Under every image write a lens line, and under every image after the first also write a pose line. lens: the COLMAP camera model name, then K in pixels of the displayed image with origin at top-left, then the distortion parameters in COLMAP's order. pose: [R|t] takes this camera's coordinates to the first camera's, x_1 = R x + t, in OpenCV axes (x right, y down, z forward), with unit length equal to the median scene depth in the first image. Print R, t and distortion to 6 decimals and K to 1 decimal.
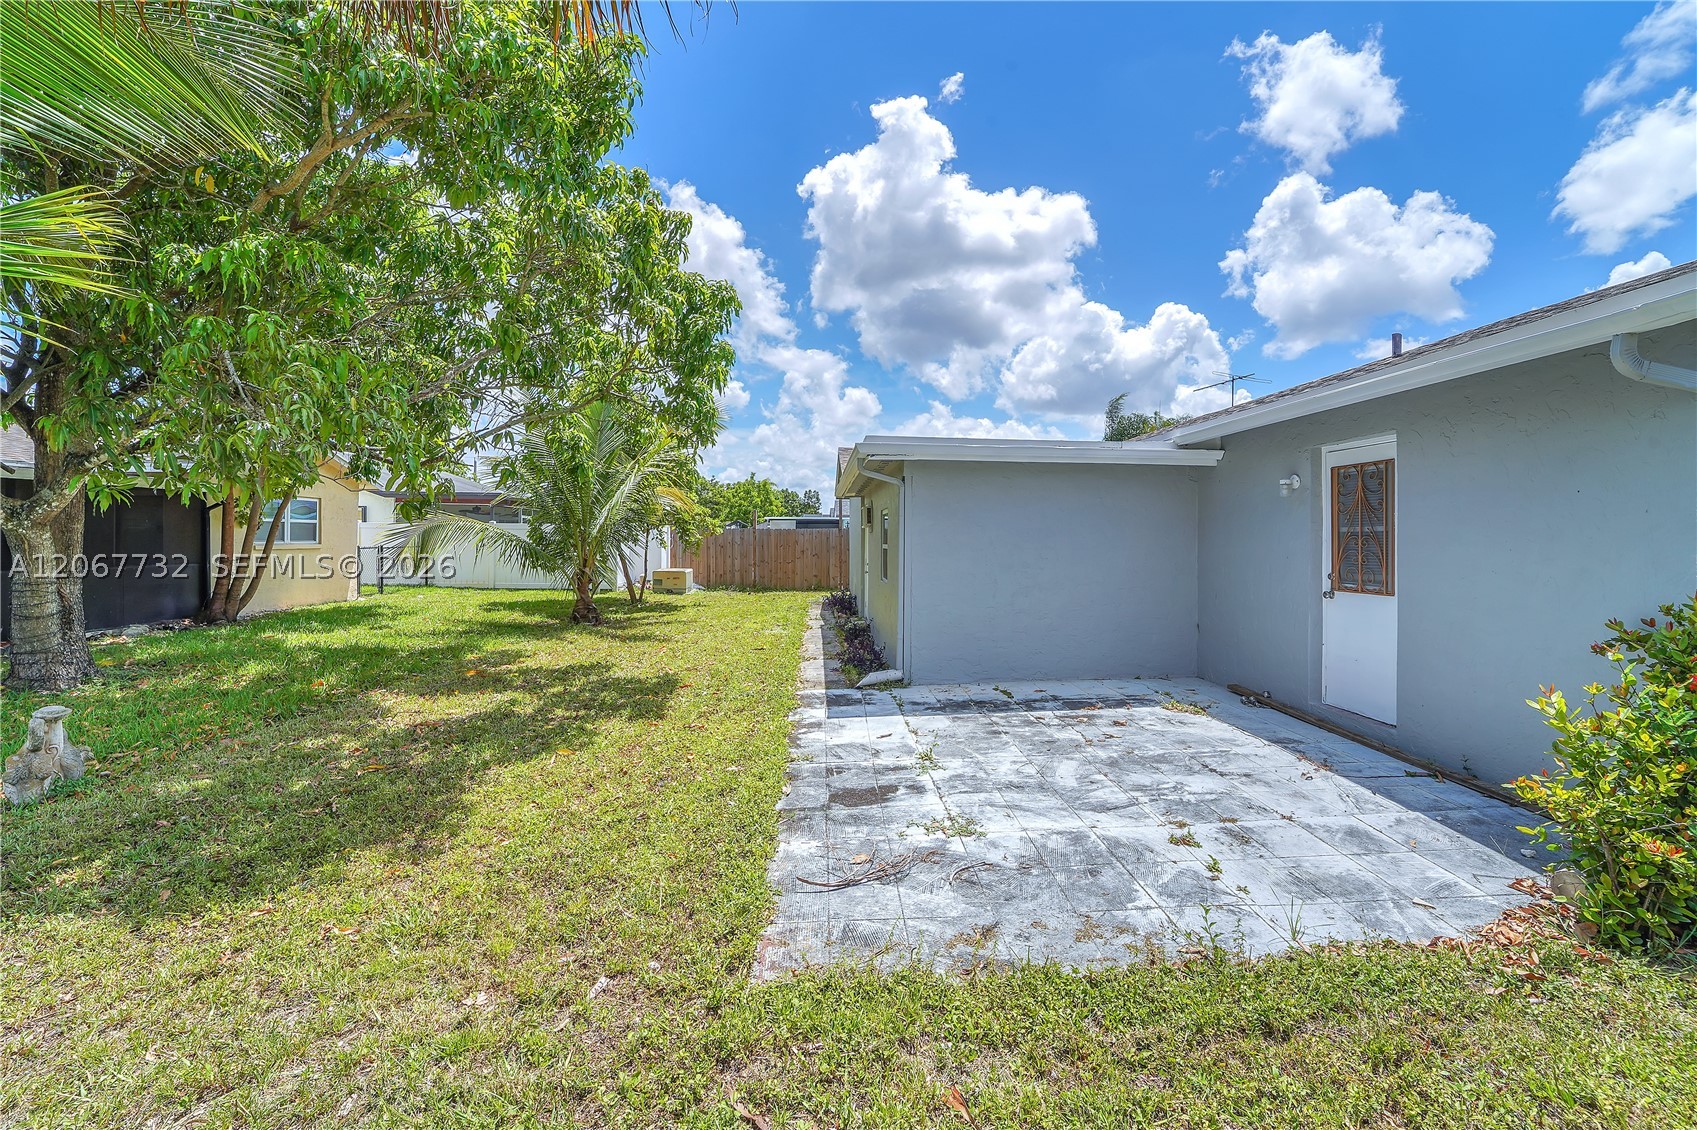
lens RADIAL K [[702.3, 0, 877.3], [0, 702.3, 544.1], [0, 0, 1]] dist [-0.013475, -0.000396]
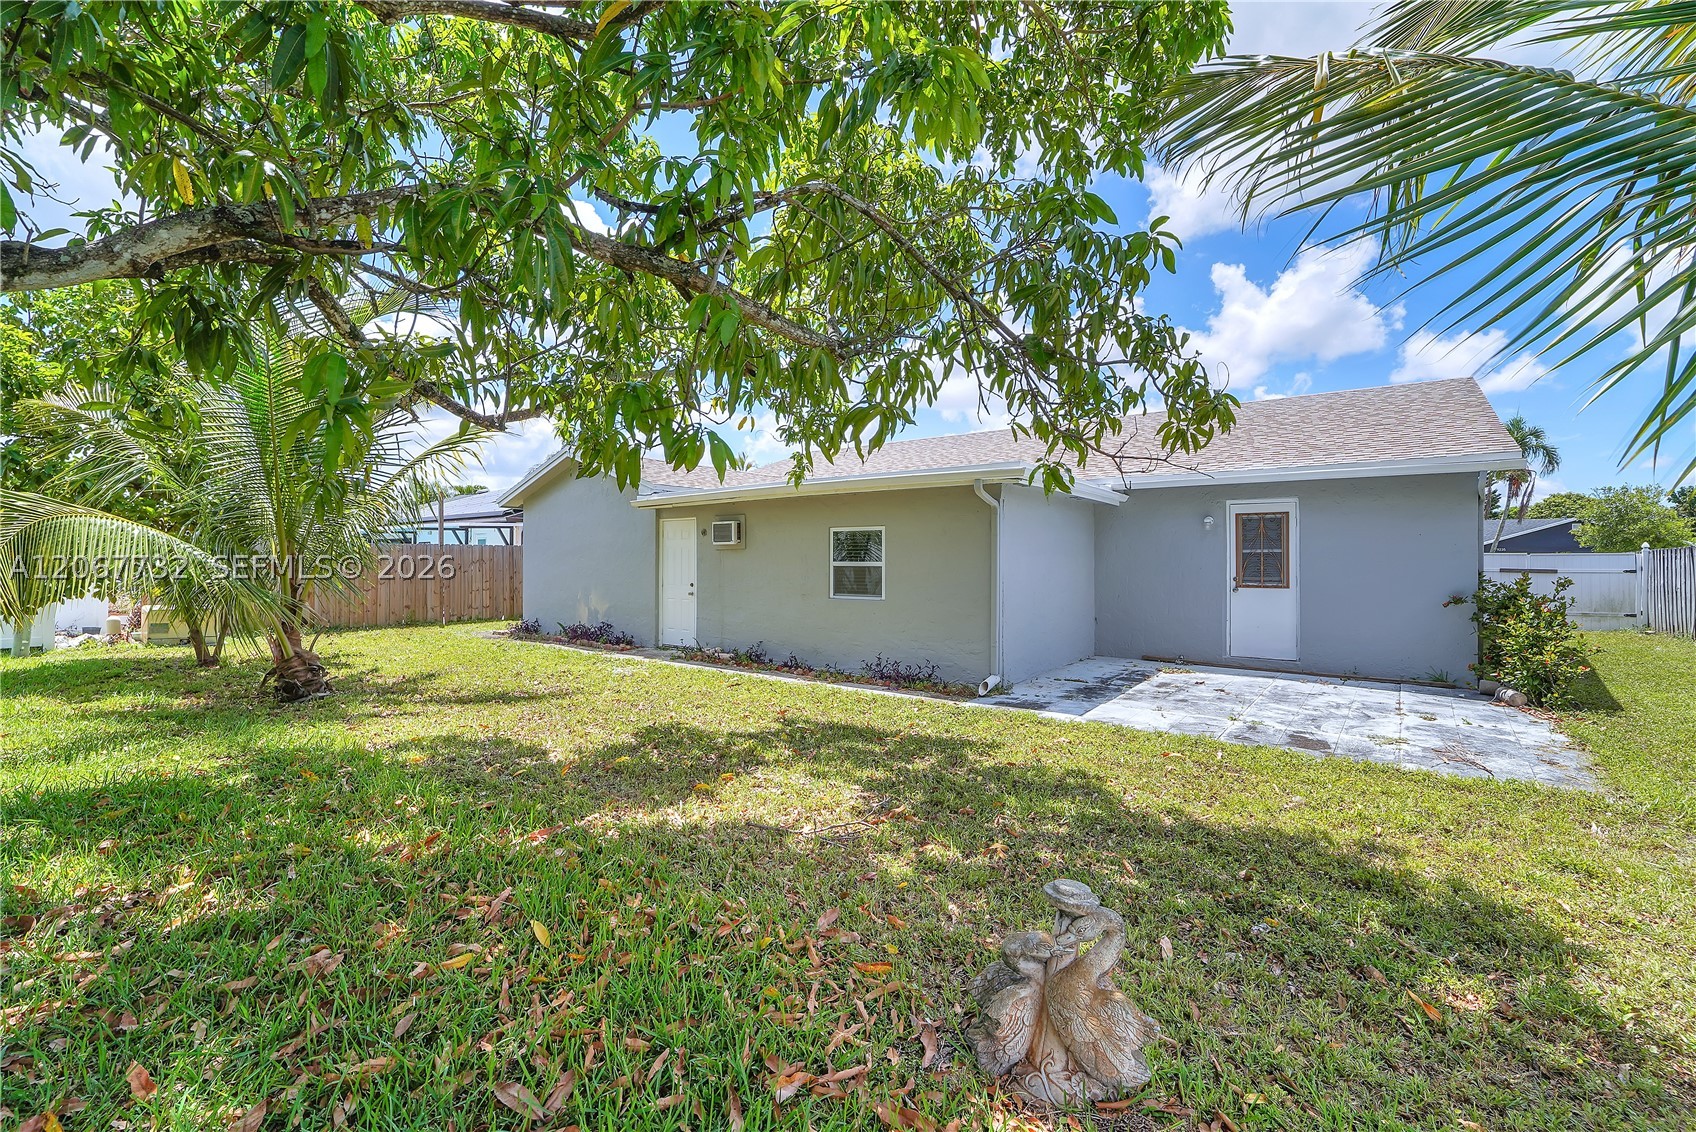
lens RADIAL K [[701.9, 0, 876.8], [0, 701.9, 545.1], [0, 0, 1]] dist [-0.013475, -0.000396]
pose [[0.664030, 0.018754, 0.747471, -1.606069], [0.002369, 0.999628, -0.027186, 0.011830], [-0.747702, 0.019823, 0.663738, 0.731167]]
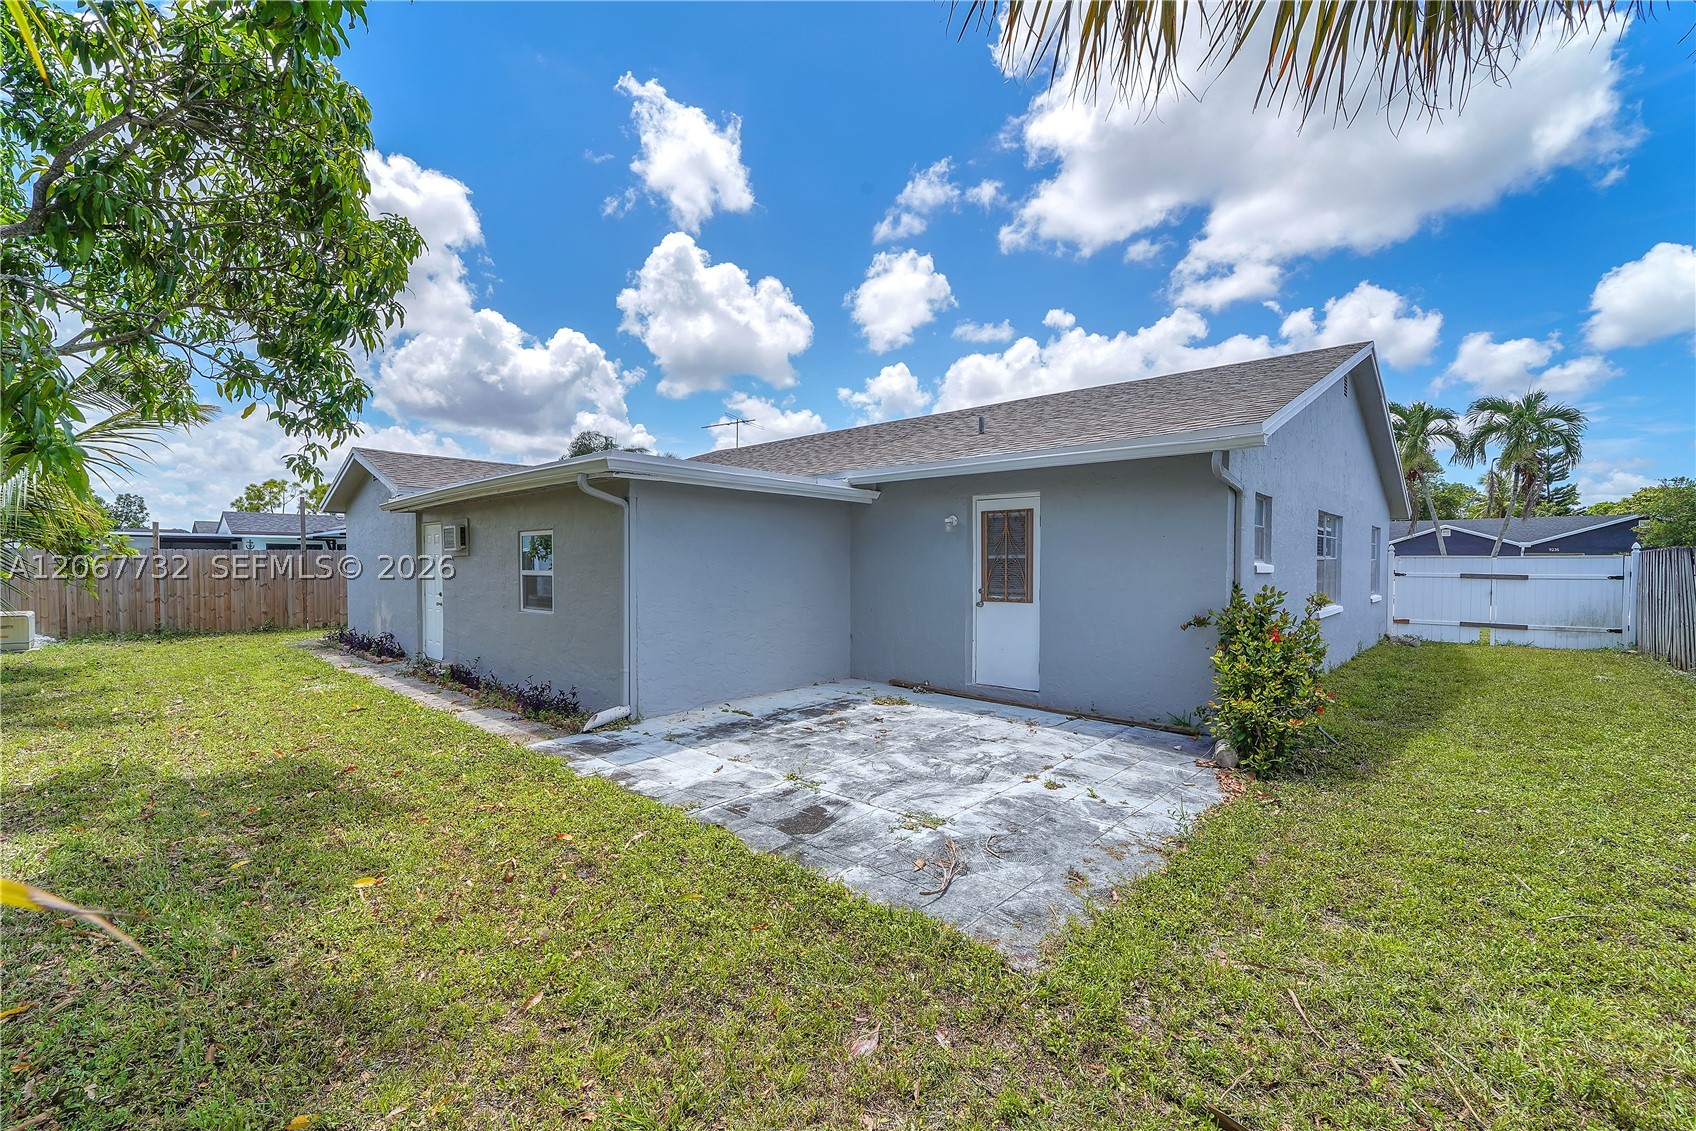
lens RADIAL K [[691.6, 0, 847.7], [0, 691.6, 584.9], [0, 0, 1]] dist [-0.011018, -0.000040]
pose [[0.734197, -0.022106, 0.678576, -0.645711], [0.004281, 0.999601, 0.027932, -0.006843], [-0.678923, -0.017603, 0.733999, 0.242927]]
